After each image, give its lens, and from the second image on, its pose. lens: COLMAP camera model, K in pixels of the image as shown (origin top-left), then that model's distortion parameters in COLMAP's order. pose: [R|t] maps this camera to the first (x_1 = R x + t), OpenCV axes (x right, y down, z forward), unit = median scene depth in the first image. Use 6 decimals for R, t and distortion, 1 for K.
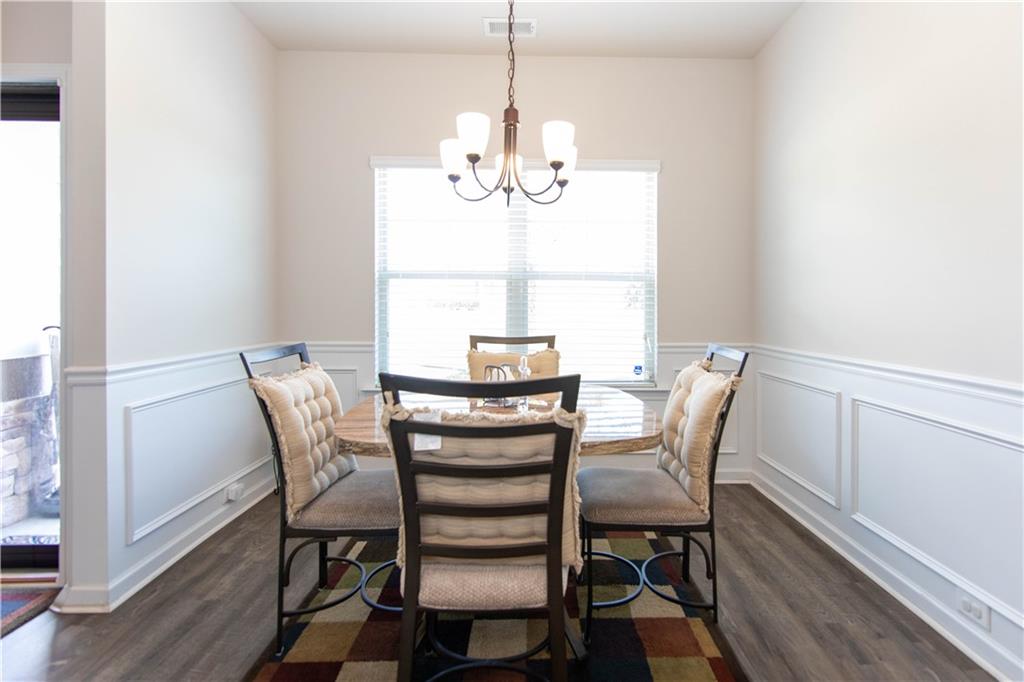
lens RADIAL K [[530.0, 0, 540.8], [0, 530.0, 310.1], [0, 0, 1]] dist [0.001559, 0.000371]
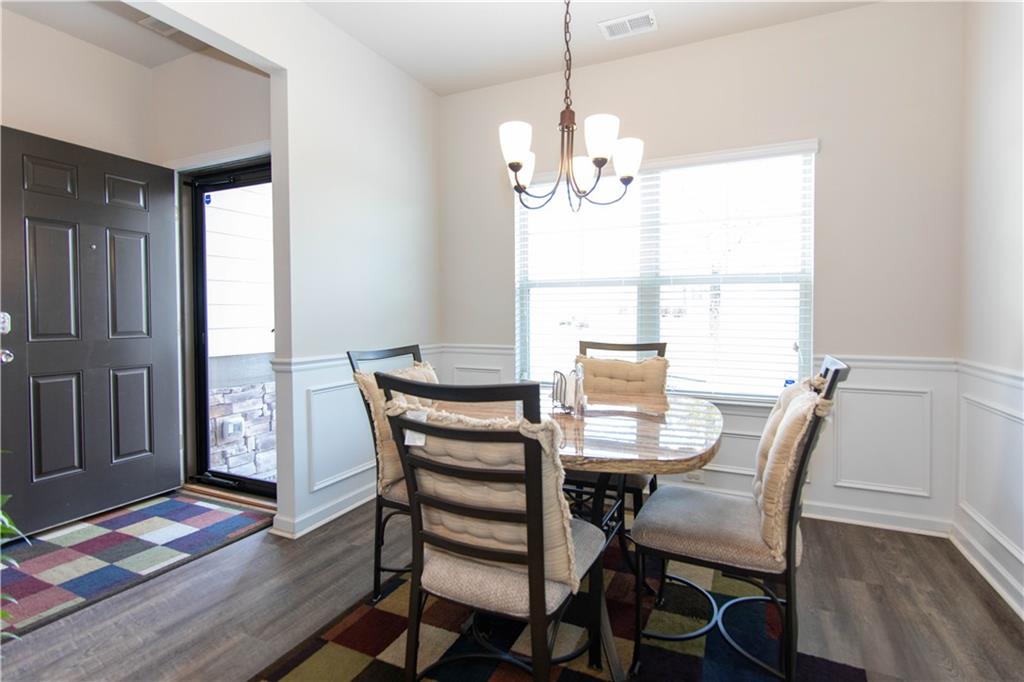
lens RADIAL K [[500.8, 0, 510.9], [0, 500.8, 328.3], [0, 0, 1]] dist [-0.000195, -0.000144]
pose [[0.894414, 0.006625, -0.447192, 0.255528], [0.003242, 0.999768, 0.021295, 0.002195], [0.447229, -0.020496, 0.894185, 0.109617]]
